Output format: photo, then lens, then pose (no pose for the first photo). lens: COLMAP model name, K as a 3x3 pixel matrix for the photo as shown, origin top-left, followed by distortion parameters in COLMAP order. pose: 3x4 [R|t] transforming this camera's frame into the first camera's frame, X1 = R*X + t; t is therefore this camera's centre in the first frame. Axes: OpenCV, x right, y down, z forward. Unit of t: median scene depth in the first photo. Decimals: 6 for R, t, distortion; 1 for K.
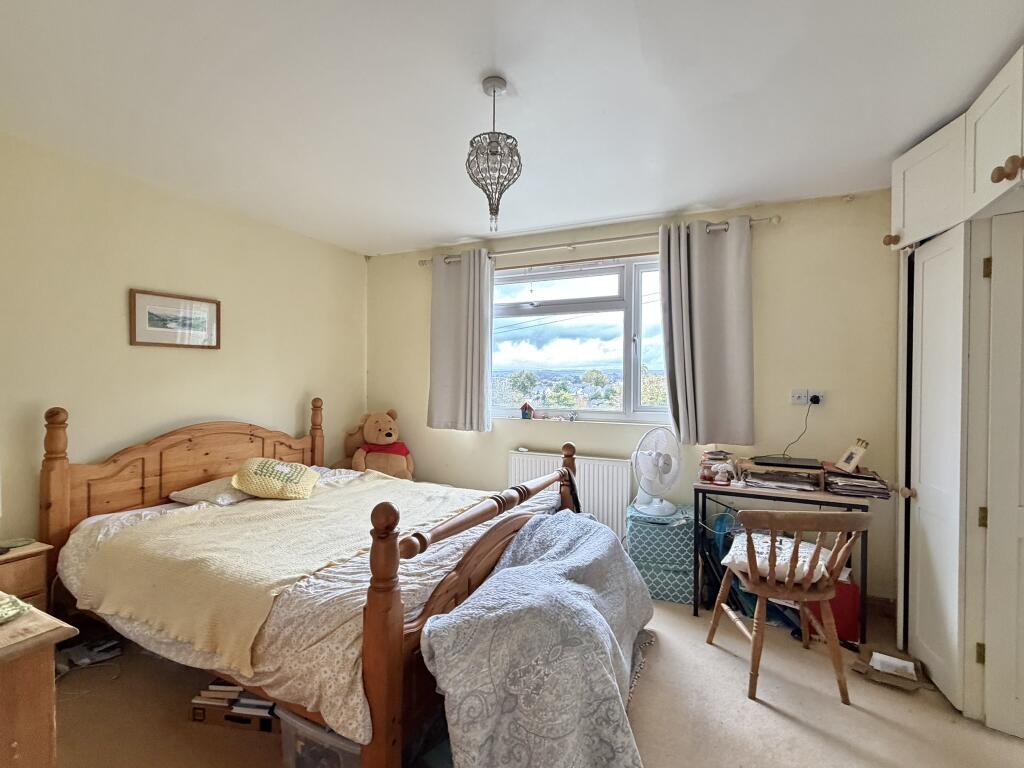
lens RADIAL K [[479.0, 0, 508.3], [0, 479.0, 385.6], [0, 0, 1]] dist [-0.000410, -0.000646]
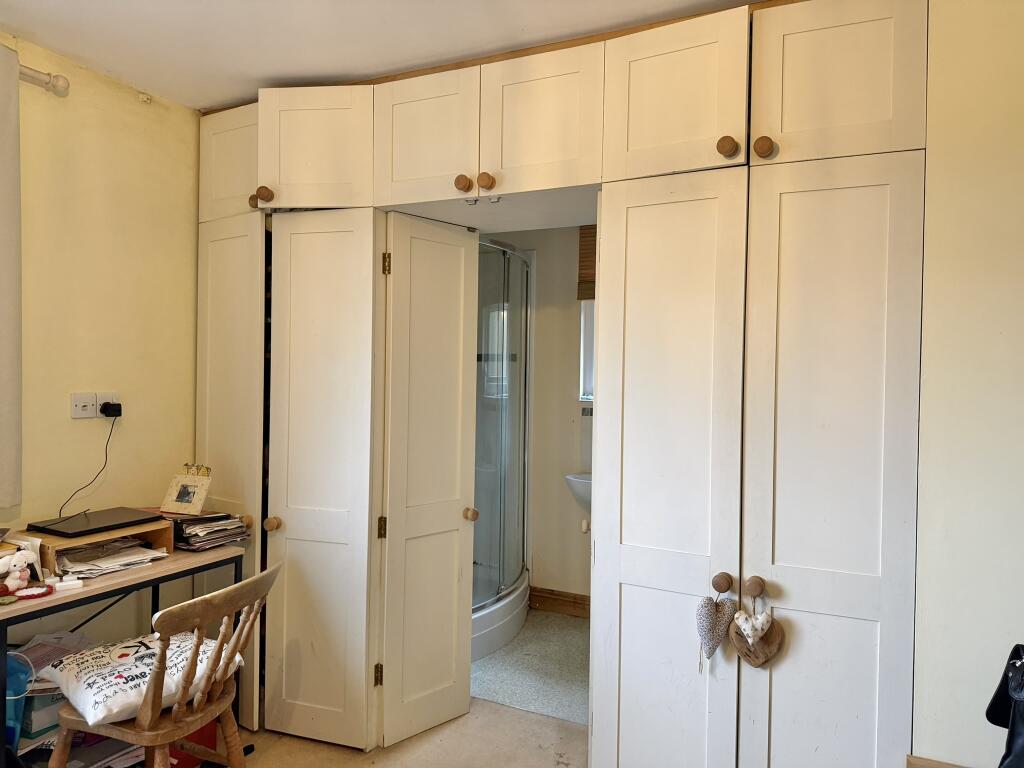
lens RADIAL K [[726.3, 0, 508.5], [0, 726.3, 381.2], [0, 0, 1]] dist [0.038740, -0.043409]
pose [[-0.000952, -0.015875, 0.999874, -0.341353], [-0.008534, 0.999838, 0.015866, -0.030727], [-0.999963, -0.008518, -0.001087, 0.593446]]
